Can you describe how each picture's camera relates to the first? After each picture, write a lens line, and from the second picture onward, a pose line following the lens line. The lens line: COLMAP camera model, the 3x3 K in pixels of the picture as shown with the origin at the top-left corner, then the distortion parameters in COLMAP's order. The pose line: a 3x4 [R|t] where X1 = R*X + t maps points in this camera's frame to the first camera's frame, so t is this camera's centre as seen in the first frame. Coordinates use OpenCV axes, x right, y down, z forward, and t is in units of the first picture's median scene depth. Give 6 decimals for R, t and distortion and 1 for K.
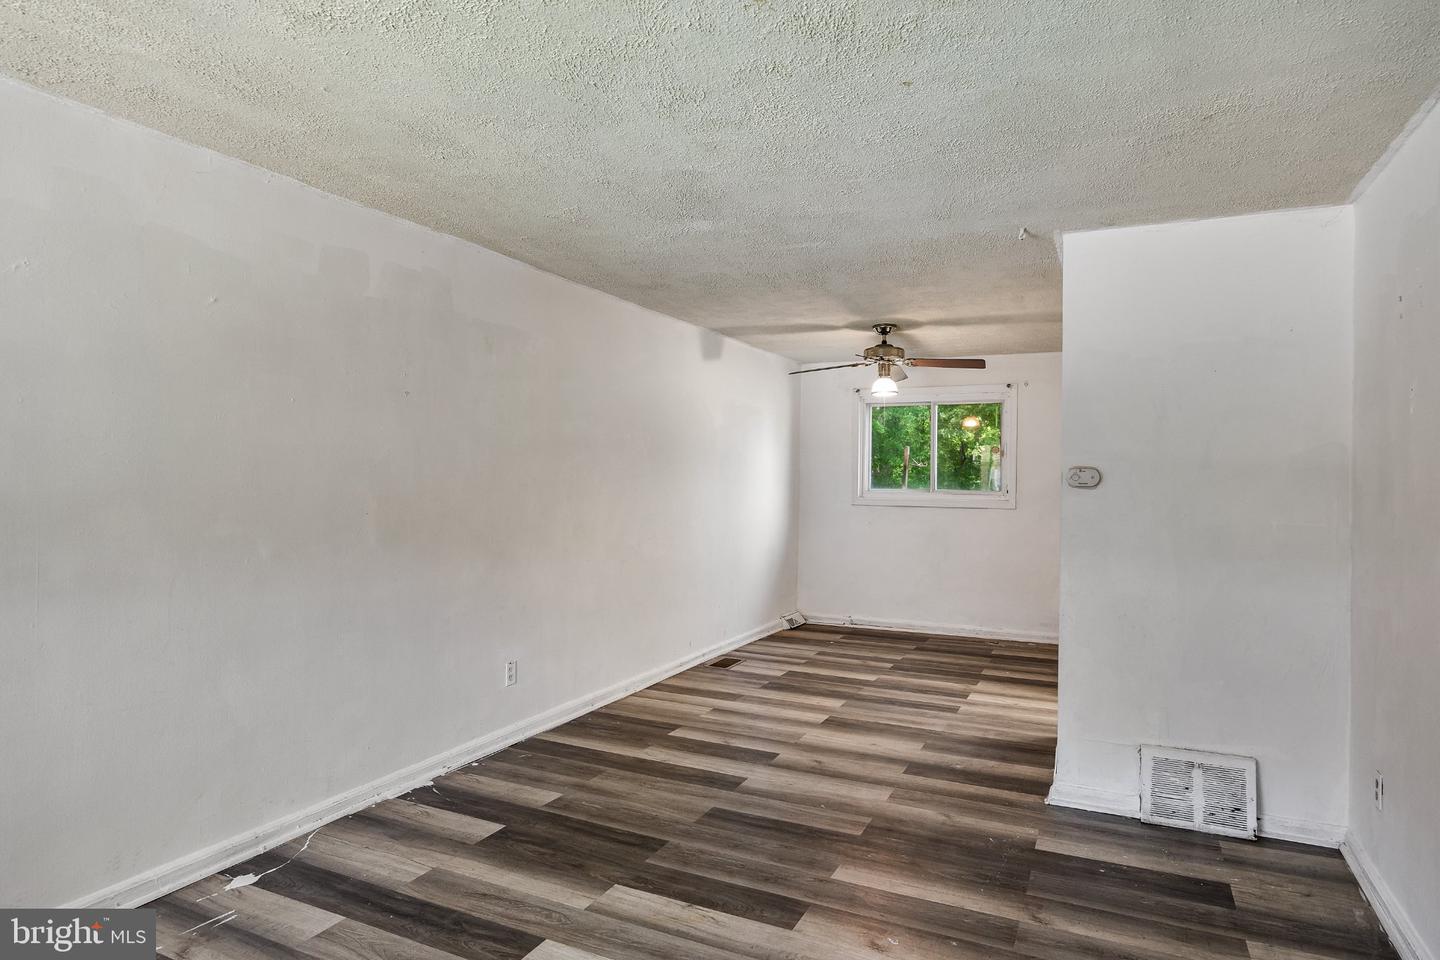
lens RADIAL K [[834.5, 0, 731.4], [0, 834.5, 468.6], [0, 0, 1]] dist [-0.007319, 0.000512]
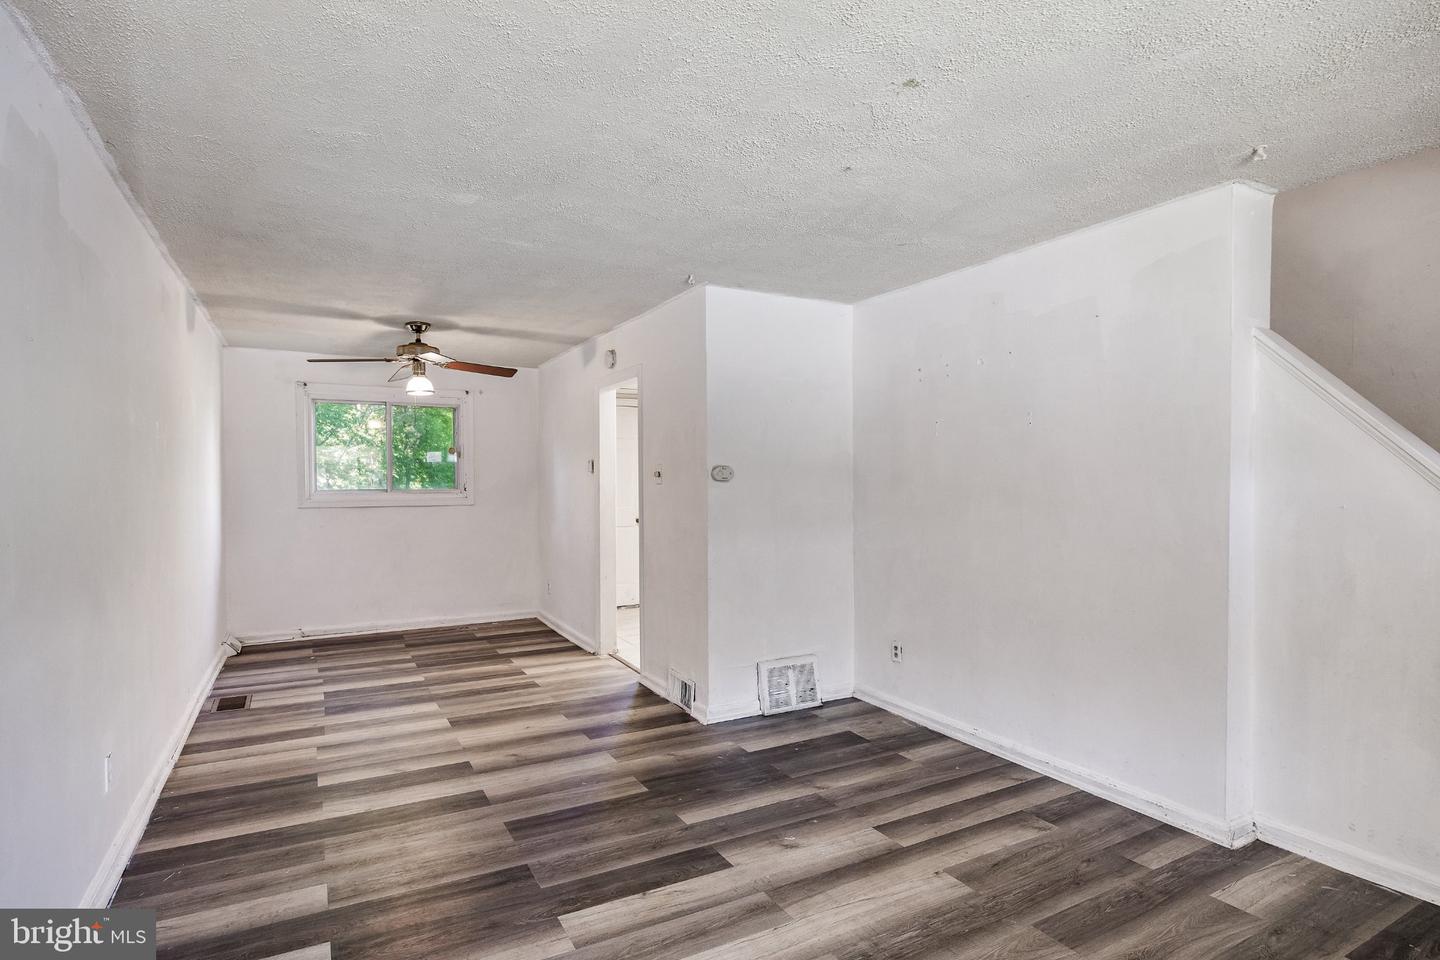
lens RADIAL K [[752.3, 0, 726.3], [0, 752.3, 494.1], [0, 0, 1]] dist [-0.002713, -0.000186]
pose [[0.586996, -0.029008, 0.809070, -0.460754], [0.002868, 0.999426, 0.033752, 0.002319], [-0.809584, -0.017491, 0.586743, 0.246367]]
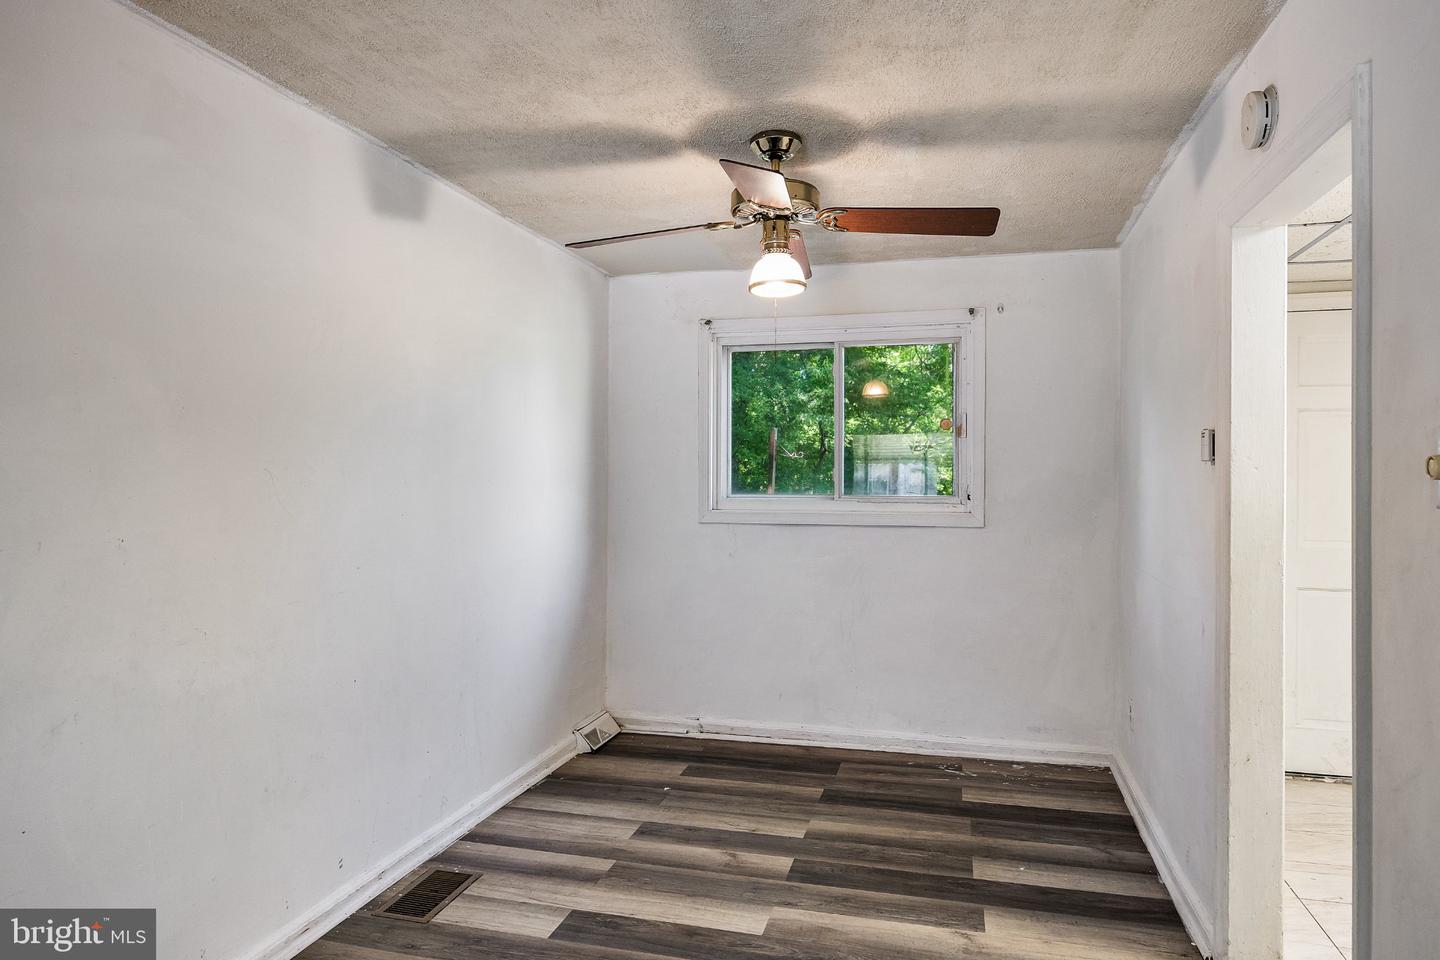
lens RADIAL K [[899.3, 0, 729.1], [0, 899.3, 483.2], [0, 0, 1]] dist [0.003335, -0.001610]
pose [[0.981817, -0.011253, 0.189497, 0.089588], [0.008110, 0.999816, 0.017356, 0.009935], [-0.189657, -0.015504, 0.981728, 0.730401]]
